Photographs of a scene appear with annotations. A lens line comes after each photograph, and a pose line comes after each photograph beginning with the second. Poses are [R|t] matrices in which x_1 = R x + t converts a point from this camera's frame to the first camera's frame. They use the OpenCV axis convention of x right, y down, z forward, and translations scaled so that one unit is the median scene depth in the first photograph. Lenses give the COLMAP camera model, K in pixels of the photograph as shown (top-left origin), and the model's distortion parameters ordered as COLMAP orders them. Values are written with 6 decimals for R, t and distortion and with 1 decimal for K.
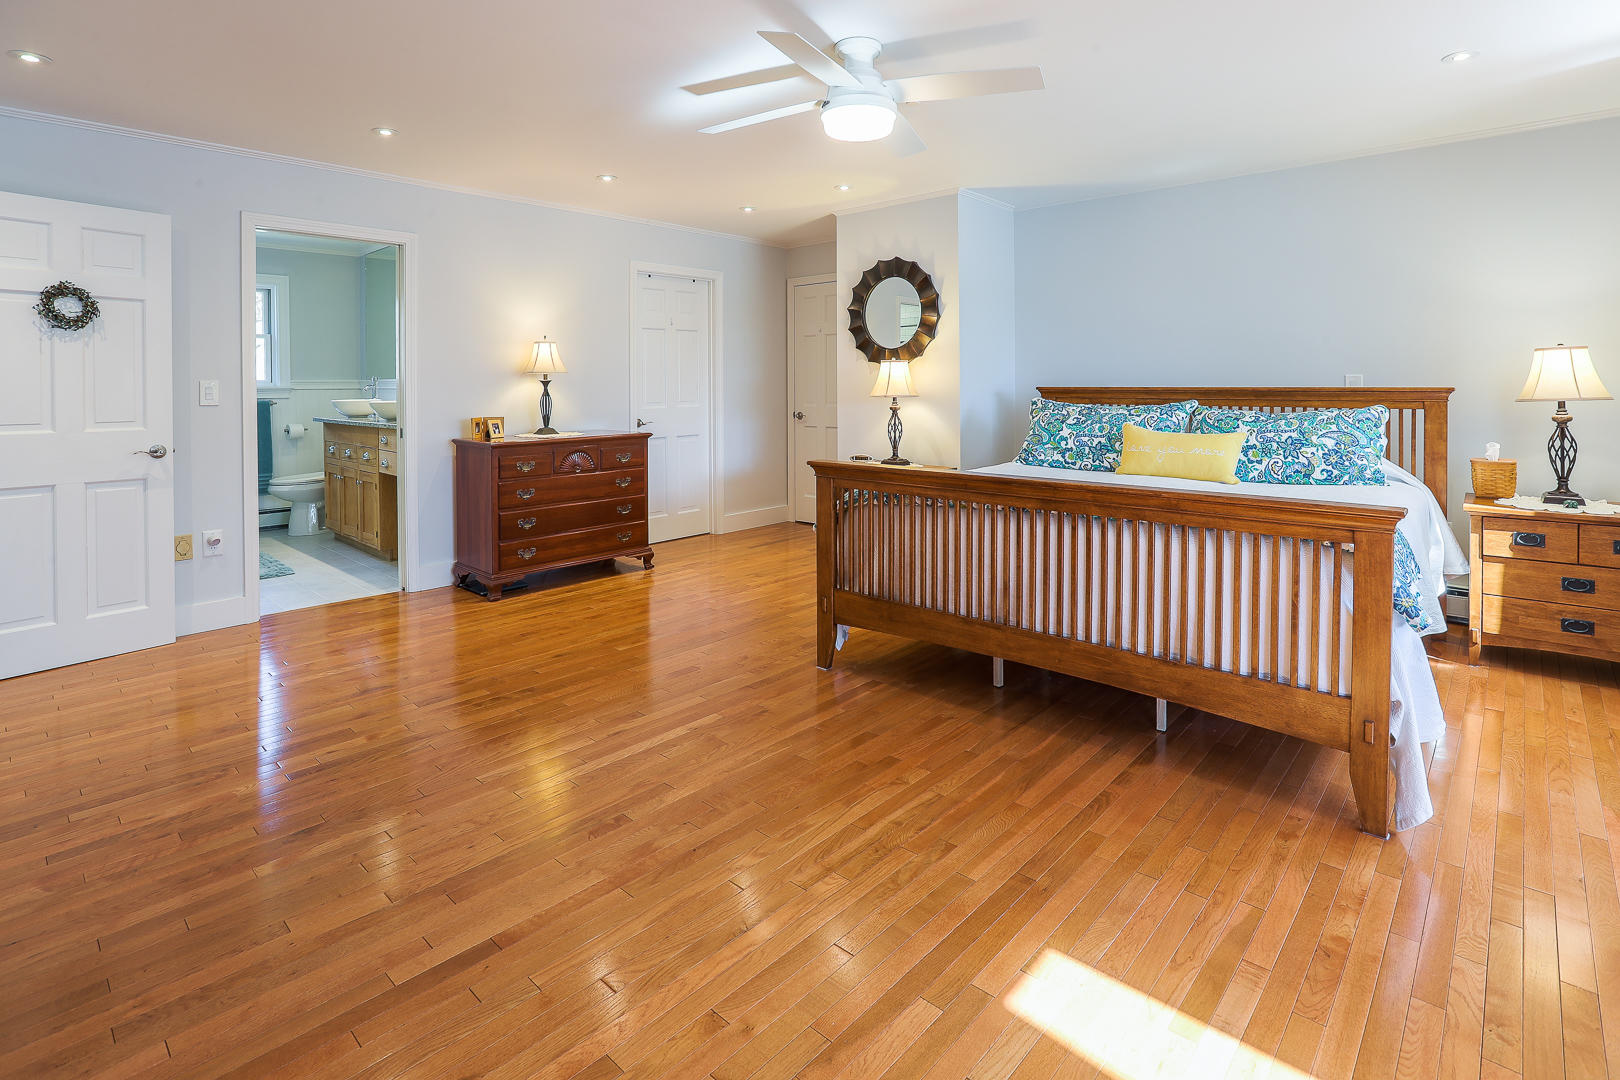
lens RADIAL K [[778.5, 0, 810.0], [0, 778.5, 540.0], [0, 0, 1]] dist [-0.011308, -0.000250]
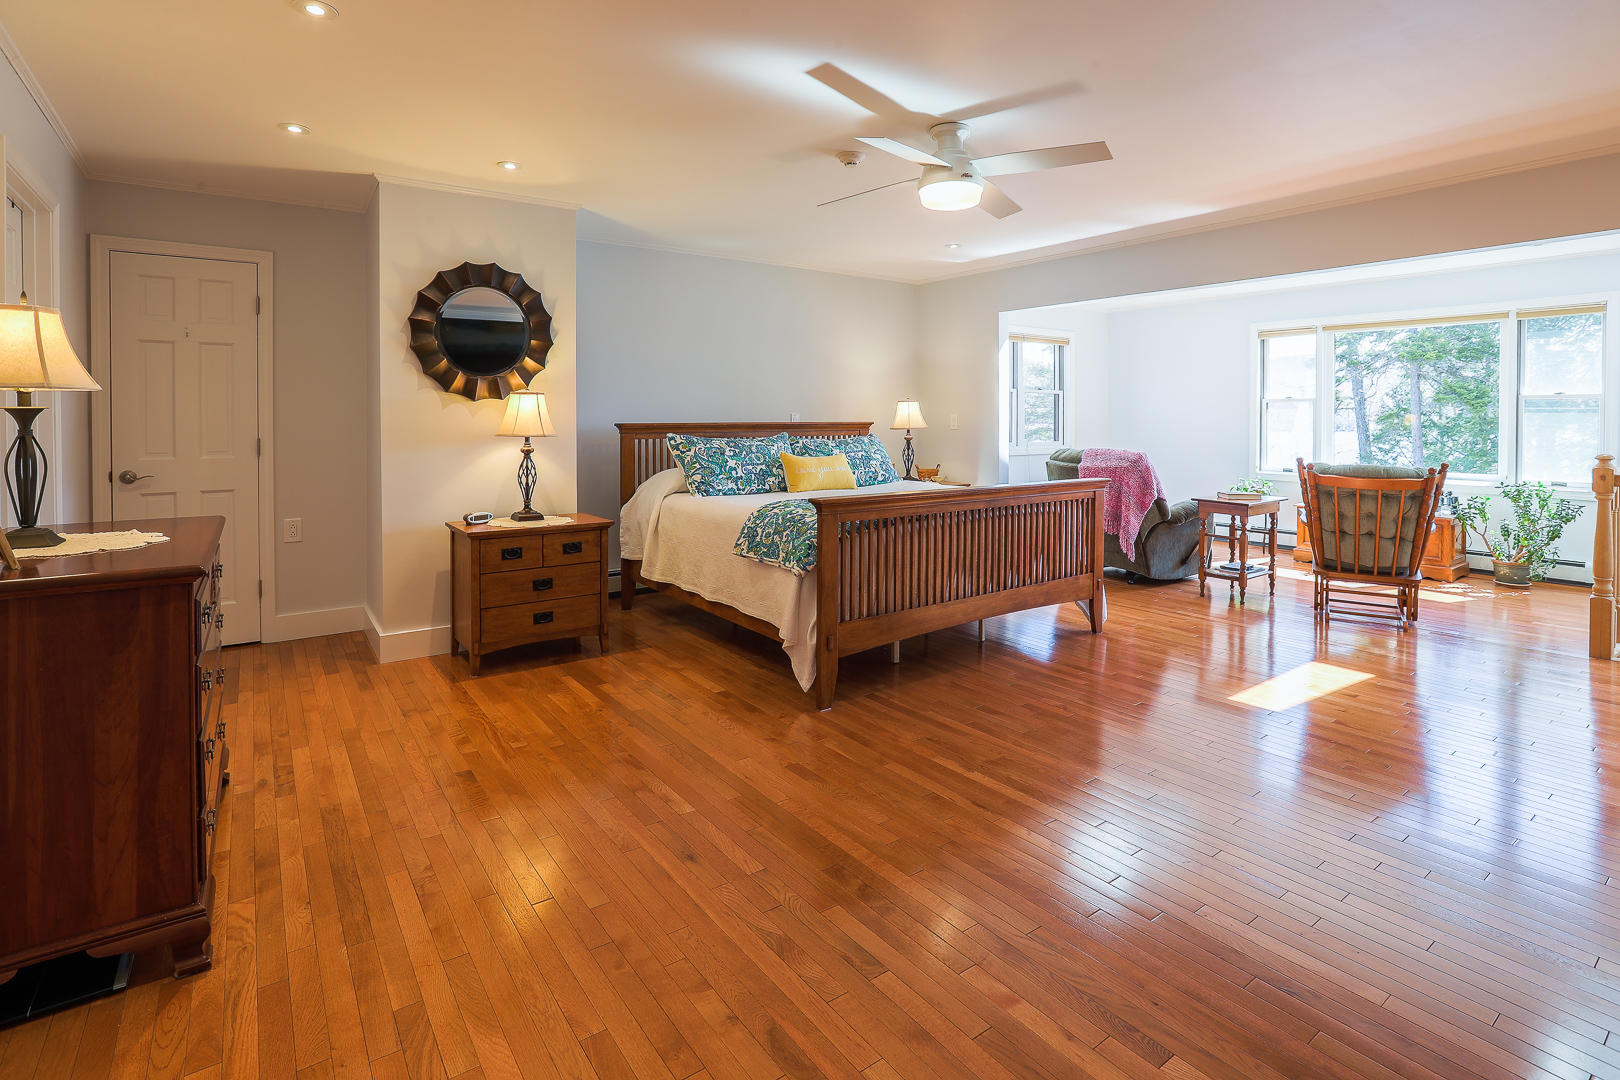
lens RADIAL K [[778.5, 0, 810.0], [0, 778.5, 540.0], [0, 0, 1]] dist [-0.011308, -0.000250]
pose [[0.205385, -0.143101, 0.968163, -0.689965], [0.195999, 0.975225, 0.102566, -0.113602], [-0.958854, 0.168694, 0.228344, 0.602690]]
